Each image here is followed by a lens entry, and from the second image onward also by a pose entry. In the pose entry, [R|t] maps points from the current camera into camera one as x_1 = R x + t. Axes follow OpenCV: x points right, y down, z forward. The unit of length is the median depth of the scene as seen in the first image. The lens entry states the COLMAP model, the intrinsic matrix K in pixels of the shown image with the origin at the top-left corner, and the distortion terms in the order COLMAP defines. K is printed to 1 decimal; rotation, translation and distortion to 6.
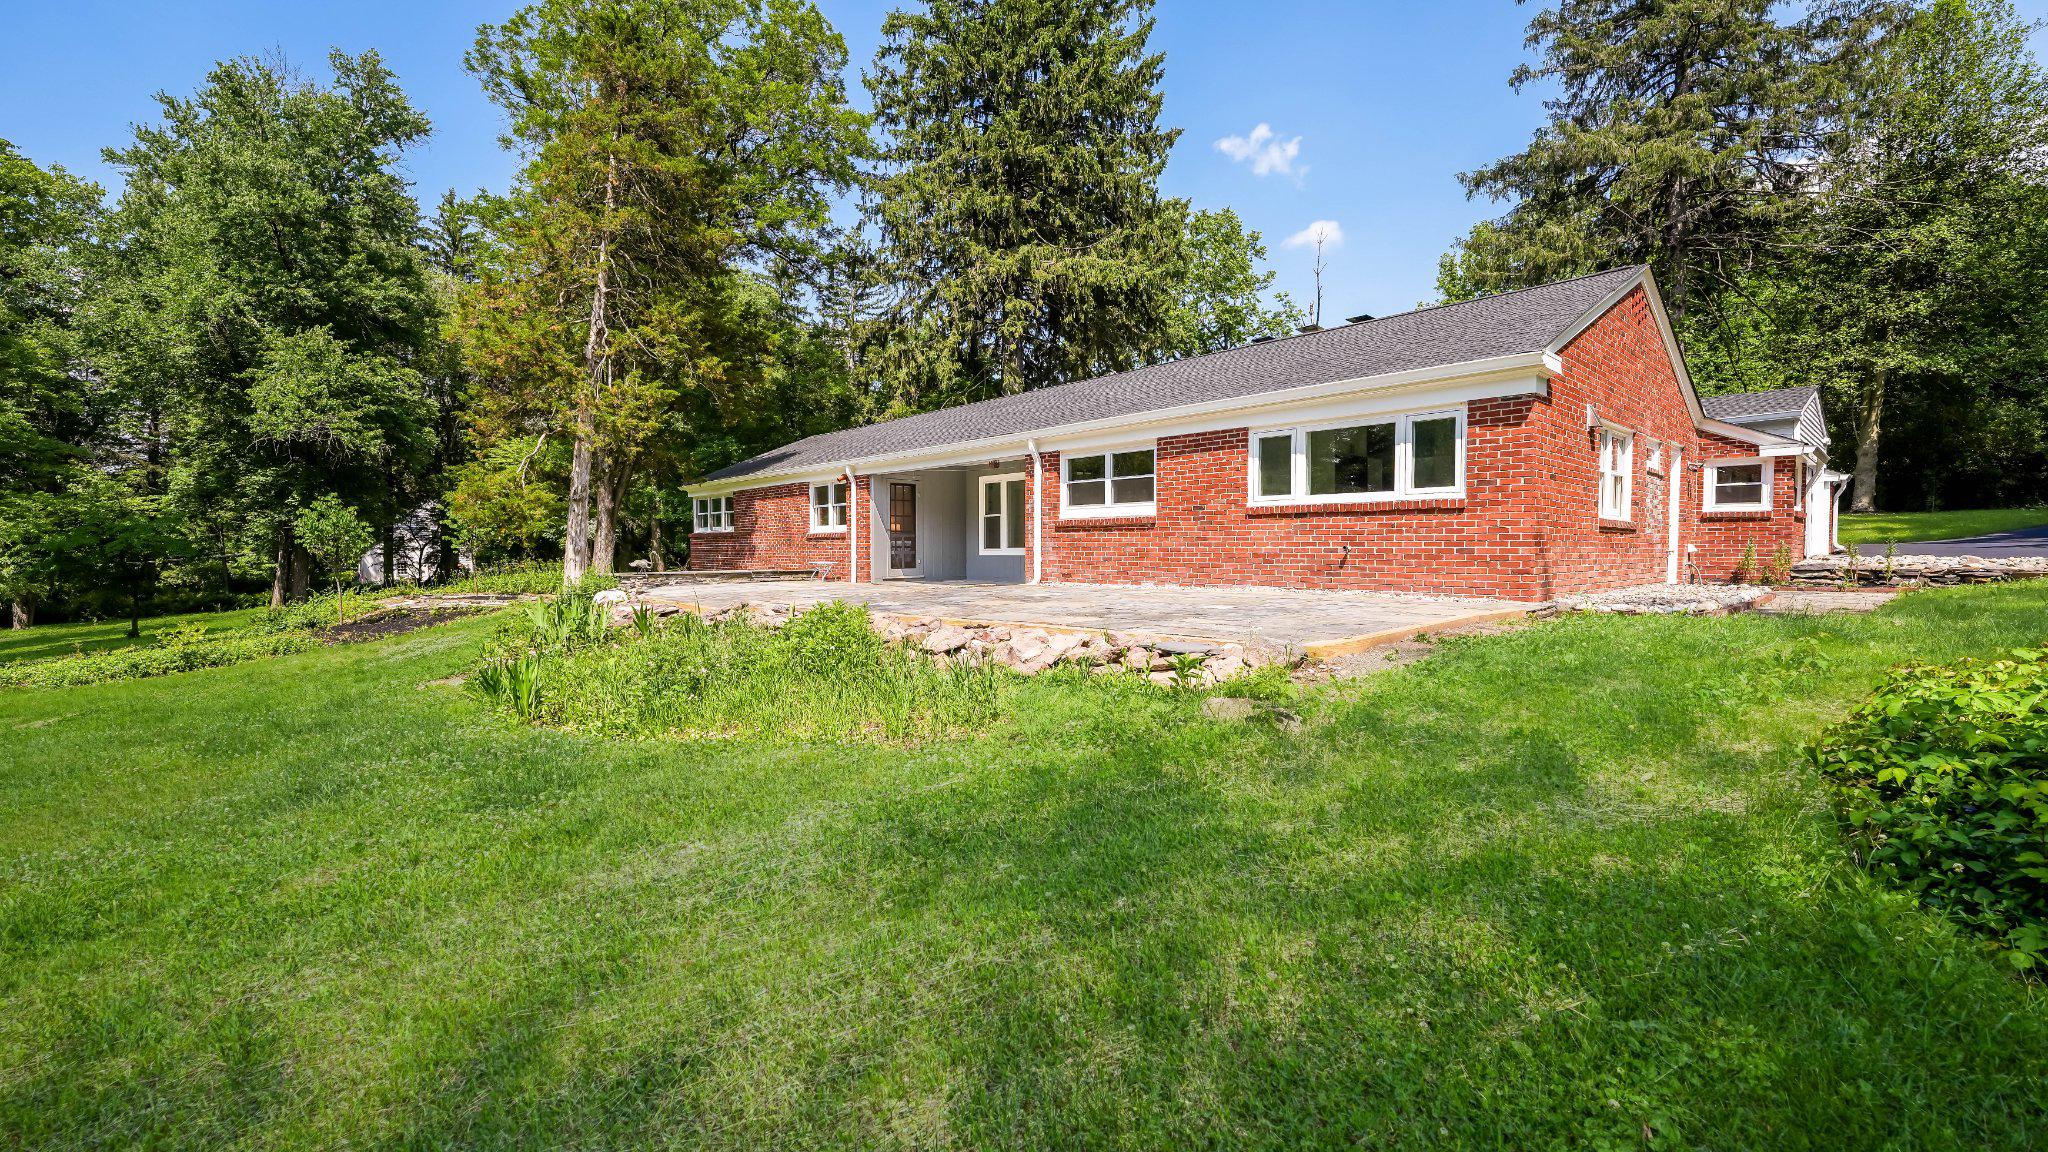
lens RADIAL K [[845.9, 0, 1022.1], [0, 845.9, 573.9], [0, 0, 1]] dist [-0.016524, -0.000006]
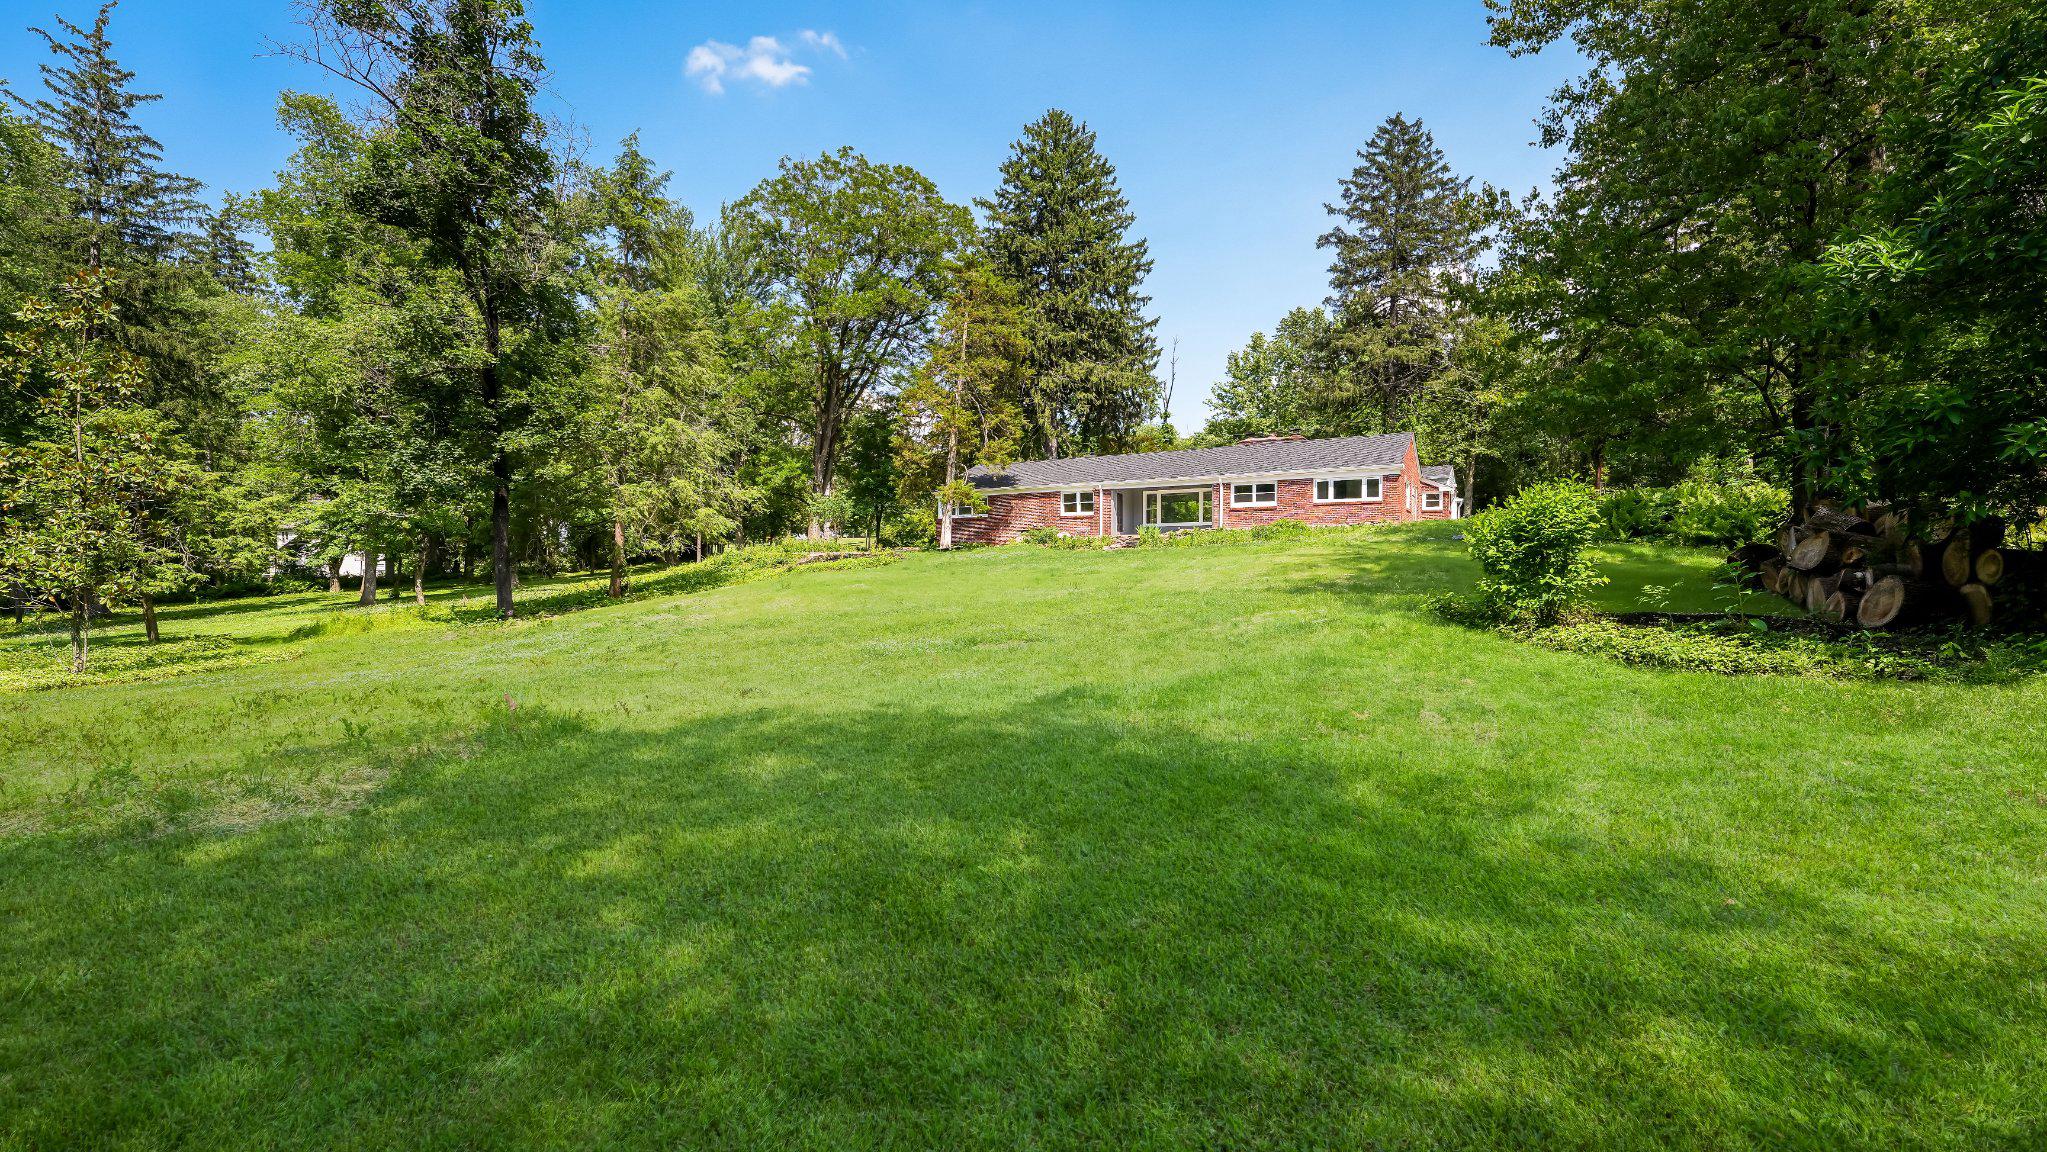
lens RADIAL K [[845.5, 0, 1030.0], [0, 845.5, 574.8], [0, 0, 1]] dist [-0.016524, -0.000006]
pose [[0.952263, -0.003651, 0.305258, -1.416649], [0.009763, 0.999781, -0.018499, 0.198187], [-0.305123, 0.020597, 0.952090, -1.401842]]
